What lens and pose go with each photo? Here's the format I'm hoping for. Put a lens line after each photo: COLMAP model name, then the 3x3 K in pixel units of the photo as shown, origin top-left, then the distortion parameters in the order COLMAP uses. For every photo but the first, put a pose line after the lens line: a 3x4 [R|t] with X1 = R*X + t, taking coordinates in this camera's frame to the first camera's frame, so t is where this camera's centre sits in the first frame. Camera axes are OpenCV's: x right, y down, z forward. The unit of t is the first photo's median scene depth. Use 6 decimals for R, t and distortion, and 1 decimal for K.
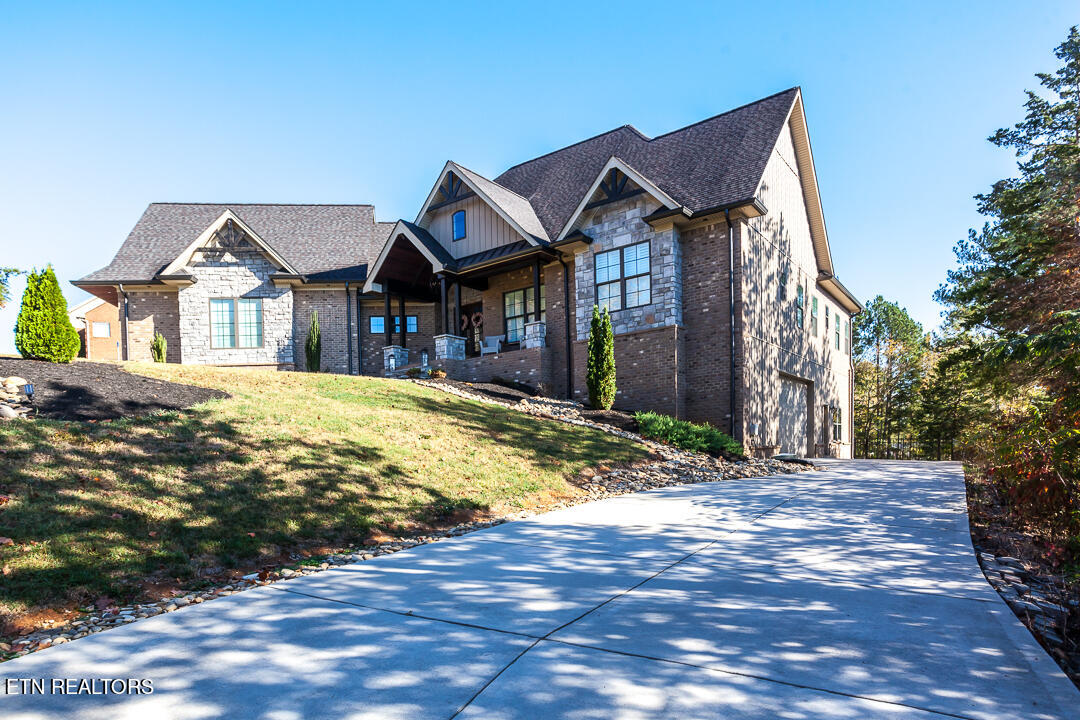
lens RADIAL K [[643.8, 0, 541.5], [0, 643.8, 514.4], [0, 0, 1]] dist [-0.000525, -0.000016]
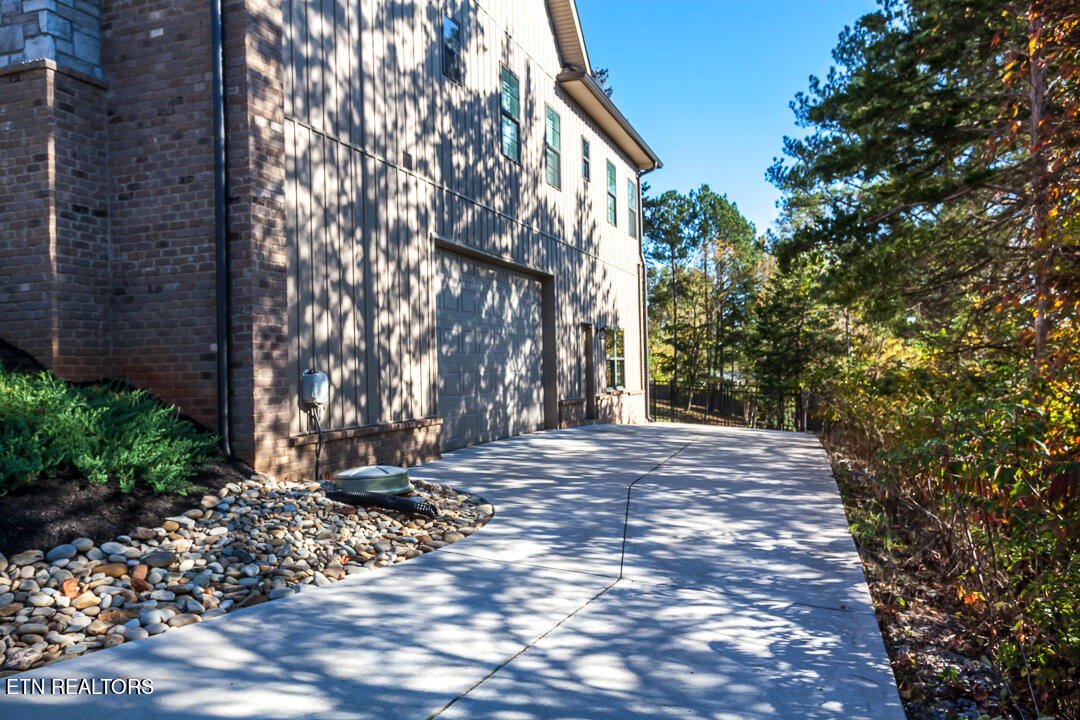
lens RADIAL K [[846.0, 0, 539.9], [0, 846.0, 358.3], [0, 0, 1]] dist [0.004239, 0.003582]
pose [[0.962063, 0.029382, 0.271241, 0.223143], [0.001154, 0.993737, -0.111739, -0.066515], [-0.272825, 0.107813, 0.956003, 0.363266]]
